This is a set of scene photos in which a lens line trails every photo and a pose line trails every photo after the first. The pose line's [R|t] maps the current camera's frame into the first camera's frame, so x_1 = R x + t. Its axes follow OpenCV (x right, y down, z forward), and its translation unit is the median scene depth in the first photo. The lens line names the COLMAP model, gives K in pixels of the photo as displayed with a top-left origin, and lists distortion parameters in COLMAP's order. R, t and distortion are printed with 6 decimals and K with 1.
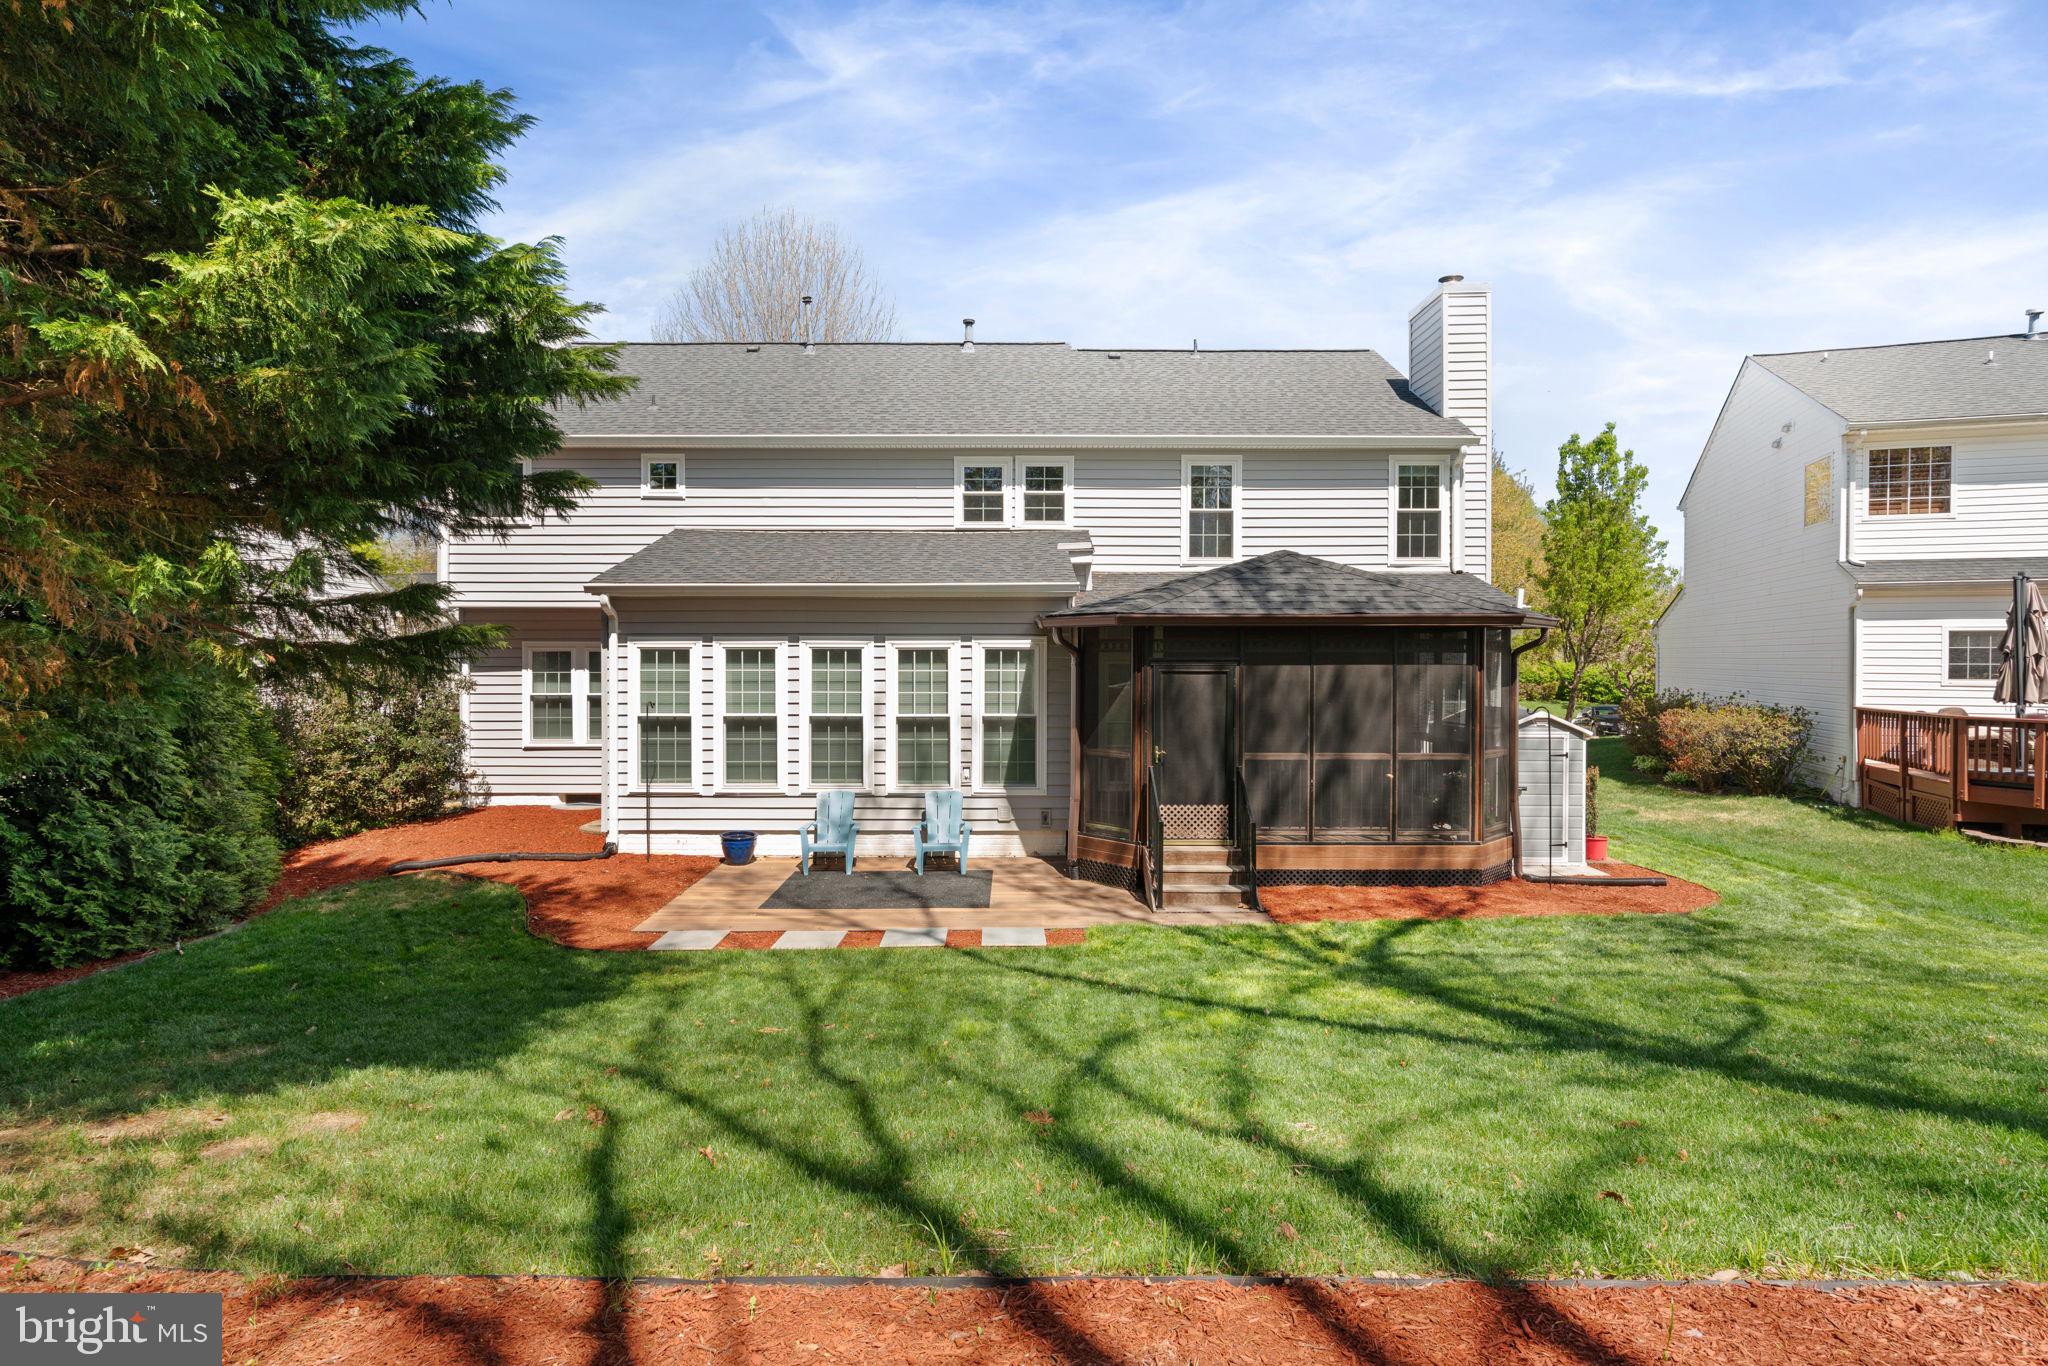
lens RADIAL K [[981.9, 0, 1010.7], [0, 981.9, 659.4], [0, 0, 1]] dist [0.004033, 0.000528]
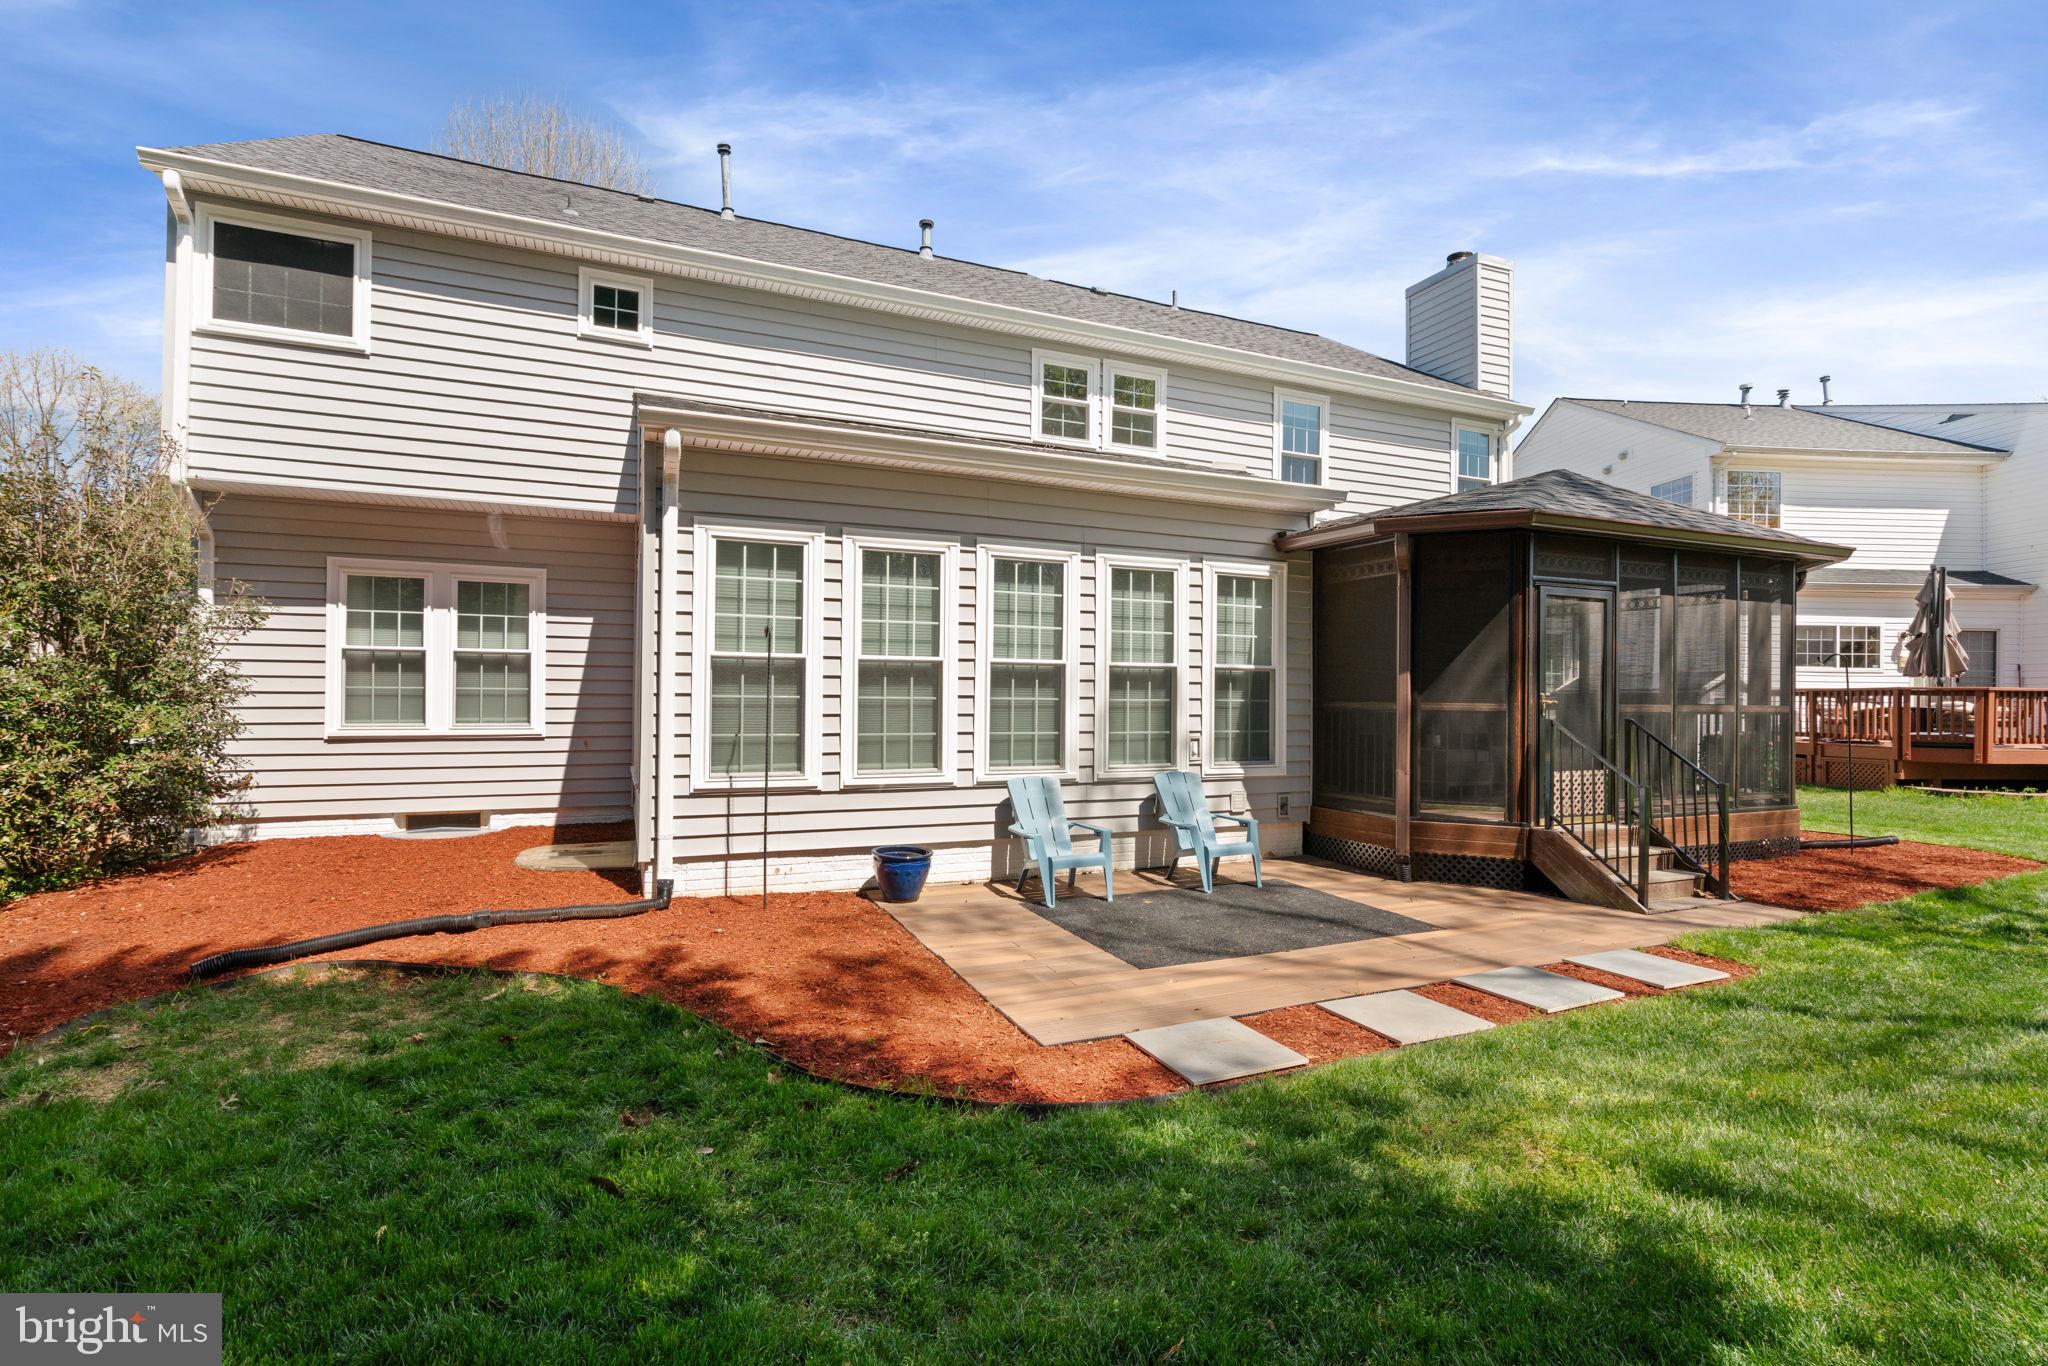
lens RADIAL K [[907.3, 0, 1024.0], [0, 907.3, 683.0], [0, 0, 1]] dist [-0.000074, 0.000268]
pose [[0.924409, 0.011784, 0.381220, -0.330596], [-0.007688, 0.999895, -0.012264, 0.063049], [-0.381324, 0.008406, 0.924403, 0.354391]]
